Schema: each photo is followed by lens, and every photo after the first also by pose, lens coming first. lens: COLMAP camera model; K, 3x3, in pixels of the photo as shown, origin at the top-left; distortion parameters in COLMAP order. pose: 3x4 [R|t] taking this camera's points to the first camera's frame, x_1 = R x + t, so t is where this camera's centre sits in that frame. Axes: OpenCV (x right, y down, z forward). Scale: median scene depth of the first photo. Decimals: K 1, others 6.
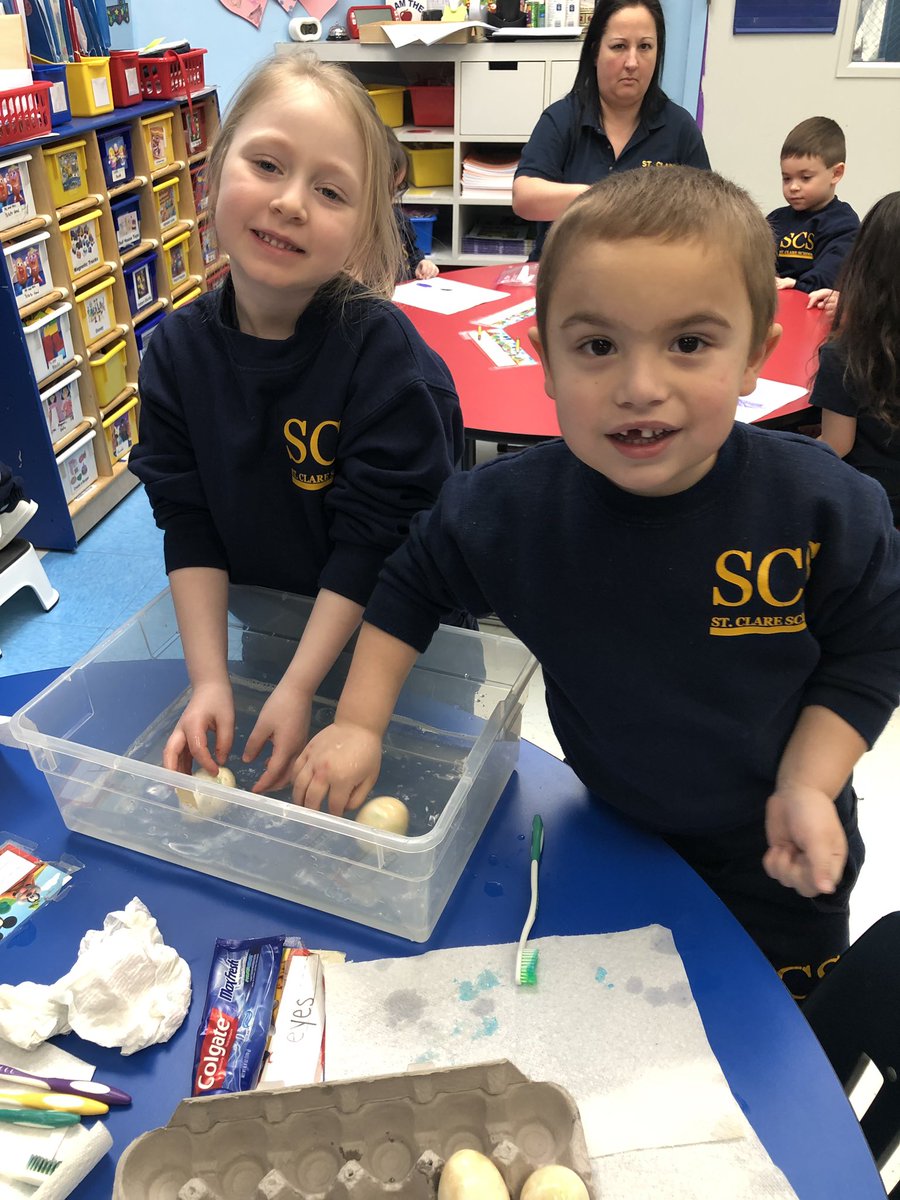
lens RADIAL K [[976.5, 0, 452.1], [0, 976.5, 598.1], [0, 0, 1]] dist [0.010499, -0.022121]
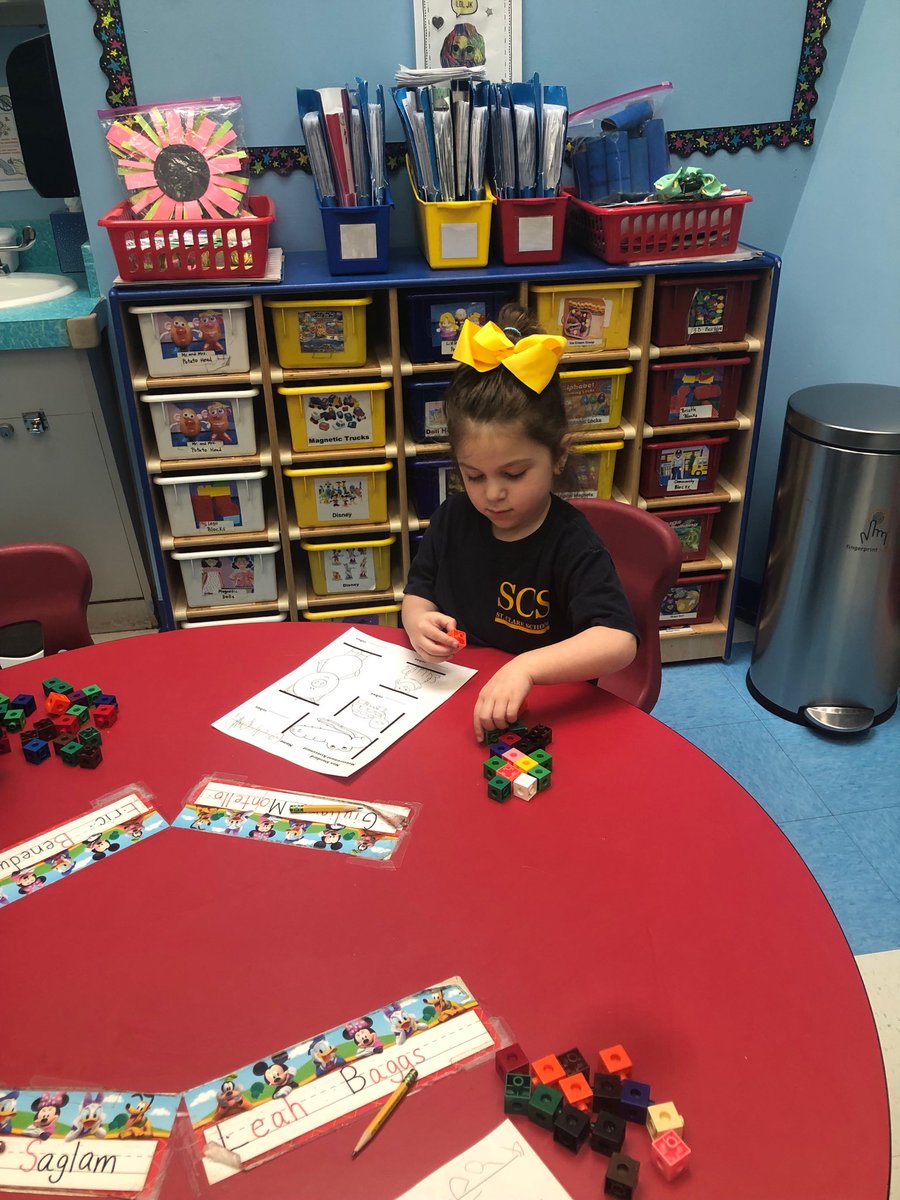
lens RADIAL K [[976.5, 0, 450.7], [0, 976.5, 604.6], [0, 0, 1]] dist [0.010499, -0.022121]
pose [[0.337403, 0.452415, -0.825518, 0.377911], [-0.495216, 0.831094, 0.253067, -0.475829], [0.800575, 0.323424, 0.504457, 0.712581]]
